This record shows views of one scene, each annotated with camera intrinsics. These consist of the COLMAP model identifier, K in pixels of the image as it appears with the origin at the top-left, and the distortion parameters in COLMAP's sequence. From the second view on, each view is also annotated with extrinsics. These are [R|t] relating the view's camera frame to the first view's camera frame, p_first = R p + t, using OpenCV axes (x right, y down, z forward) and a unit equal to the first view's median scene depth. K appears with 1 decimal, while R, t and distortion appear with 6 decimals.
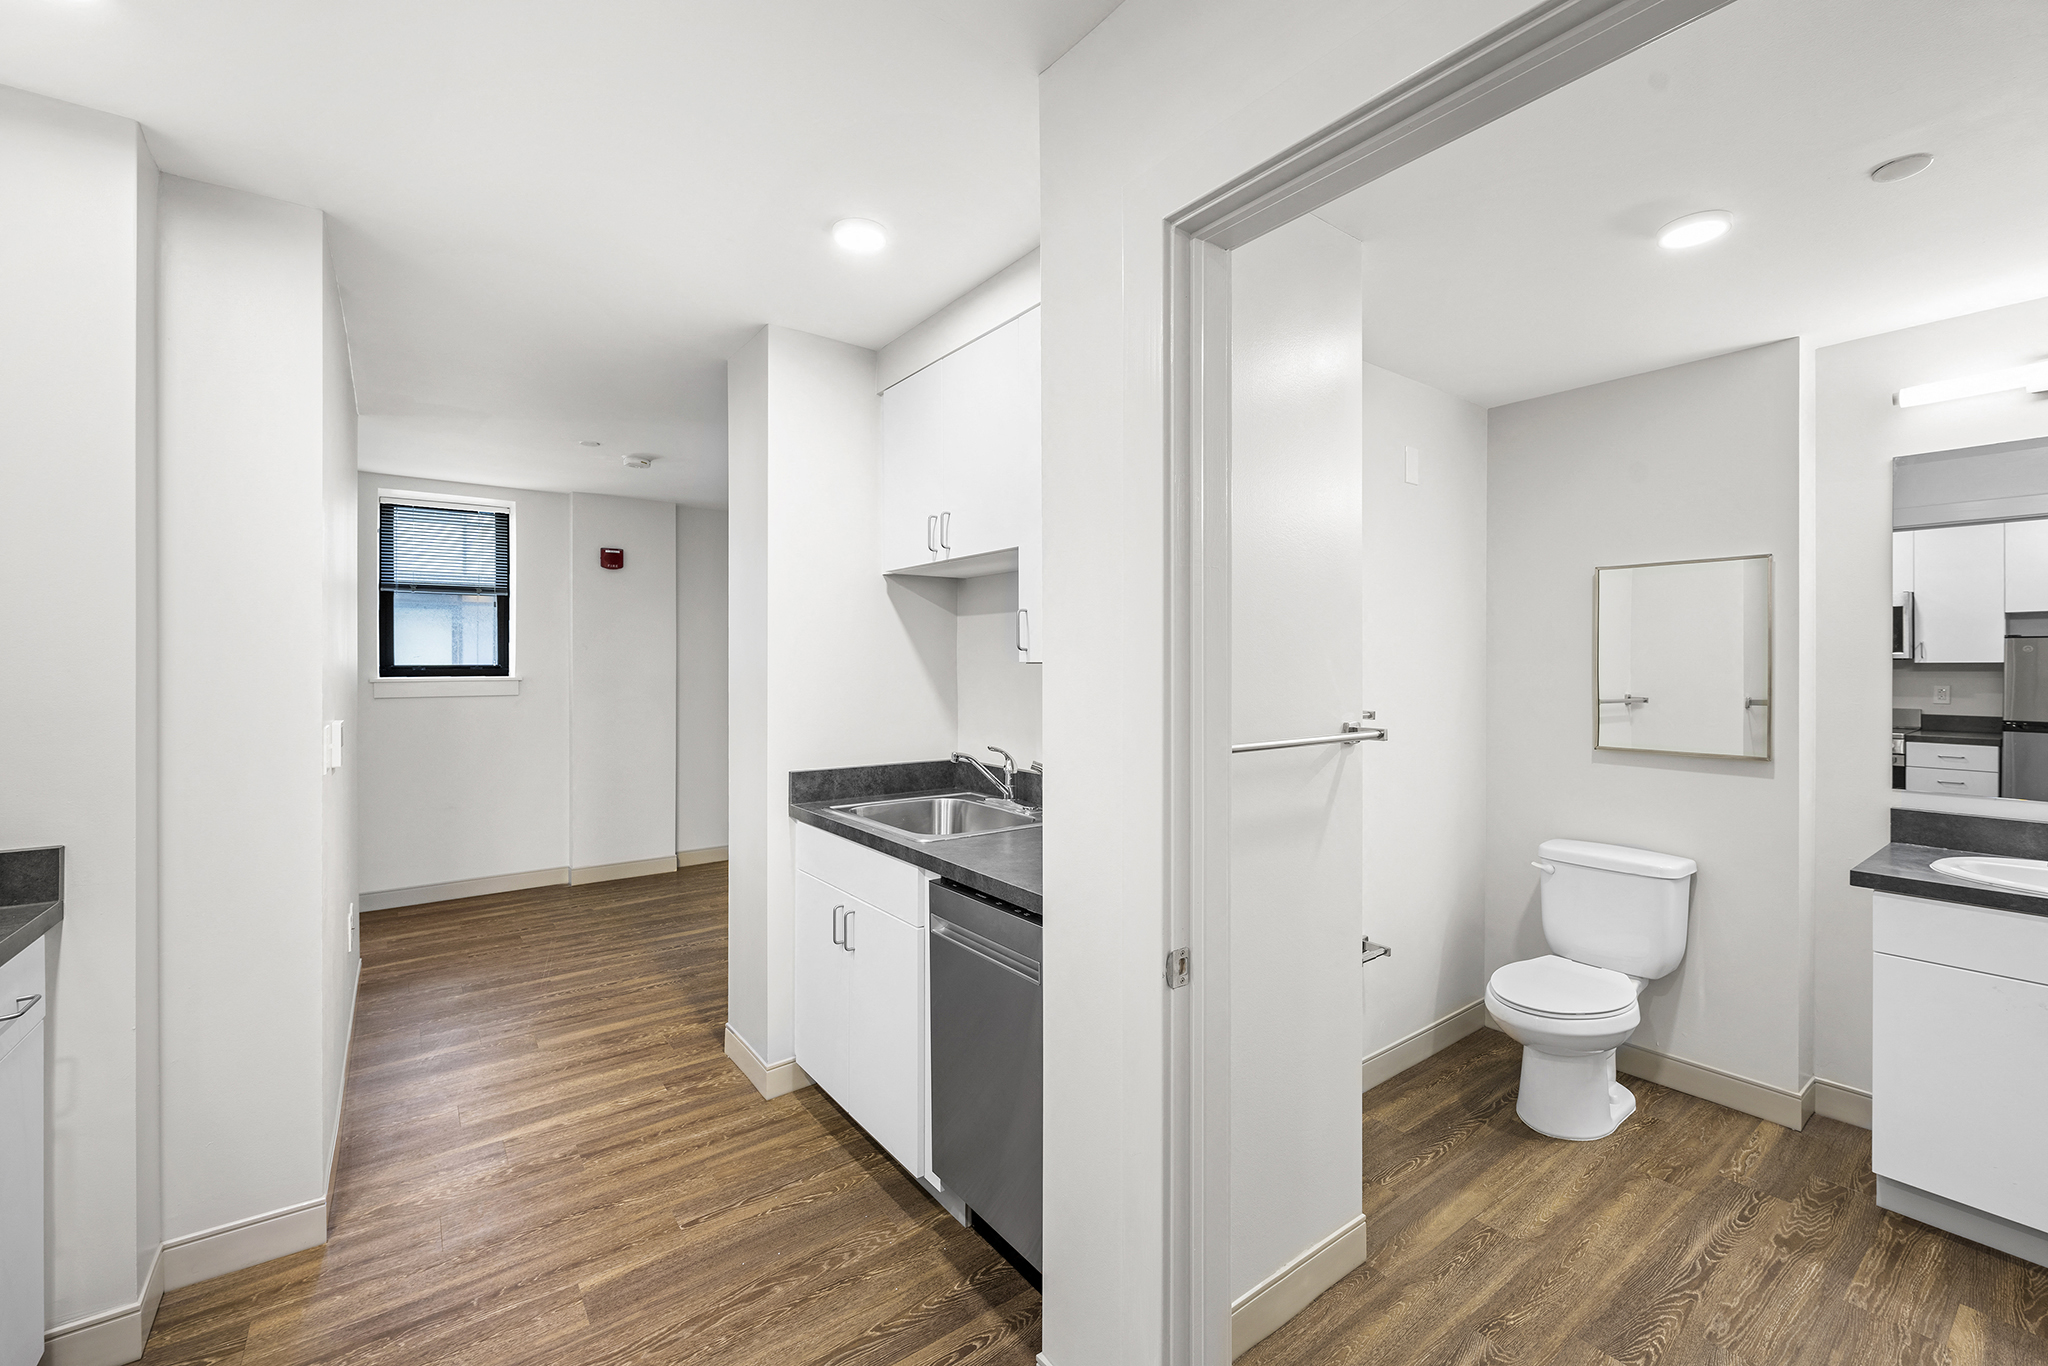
lens RADIAL K [[838.4, 0, 1022.4], [0, 838.4, 669.8], [0, 0, 1]] dist [0.001124, -0.000222]
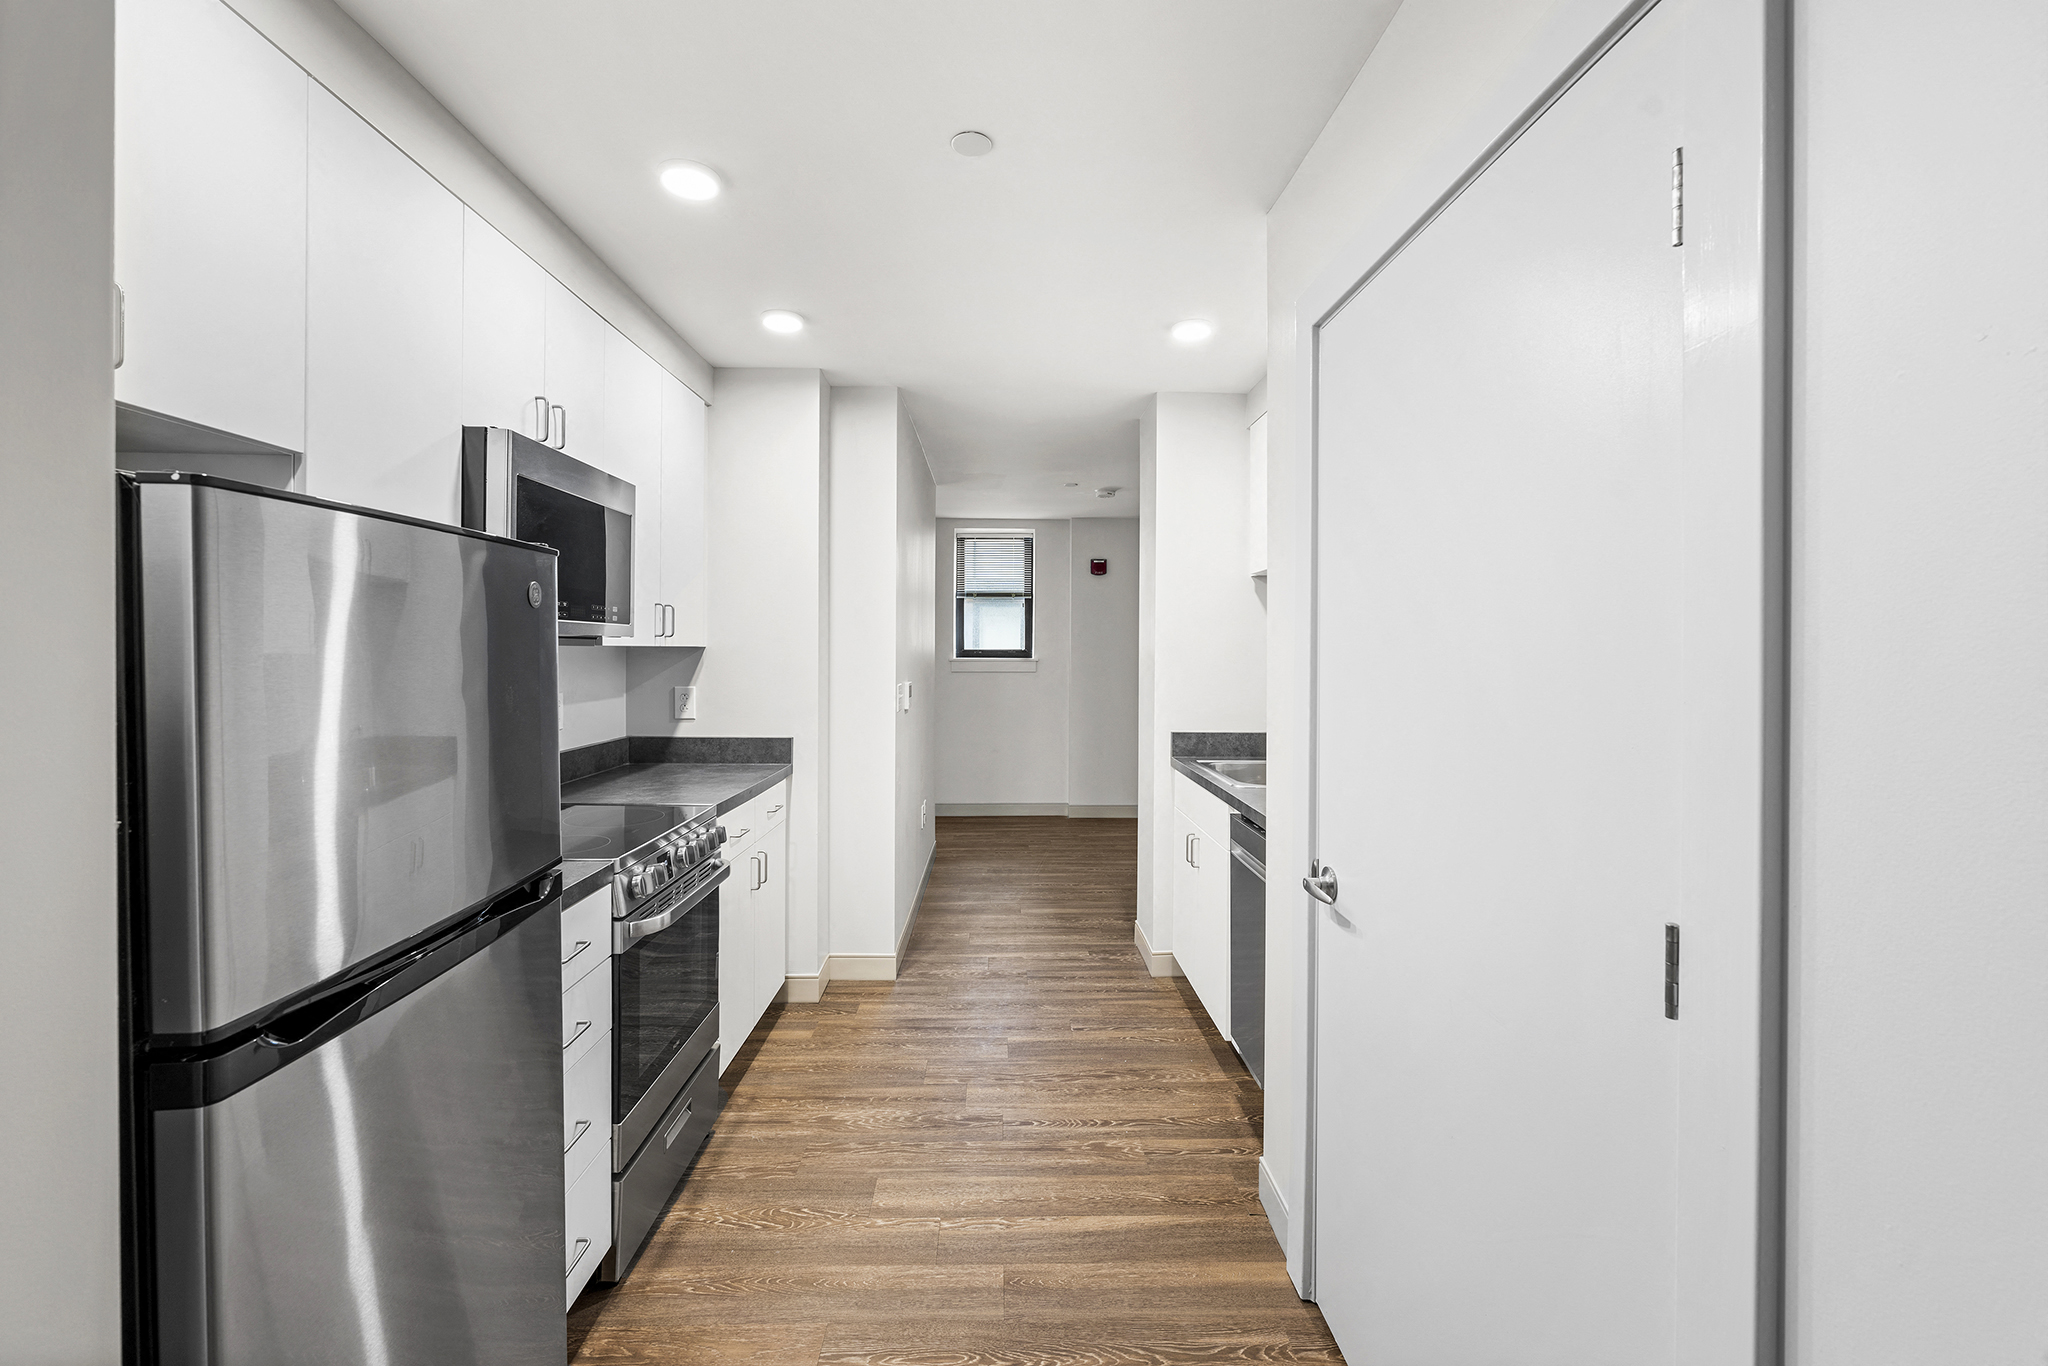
lens RADIAL K [[838.4, 0, 1026.6], [0, 838.4, 669.4], [0, 0, 1]] dist [0.001124, -0.000222]
pose [[0.816375, 0.017341, -0.577262, 0.293795], [-0.008250, 0.999797, 0.018368, 0.001984], [0.577463, -0.010233, 0.816353, -0.196895]]
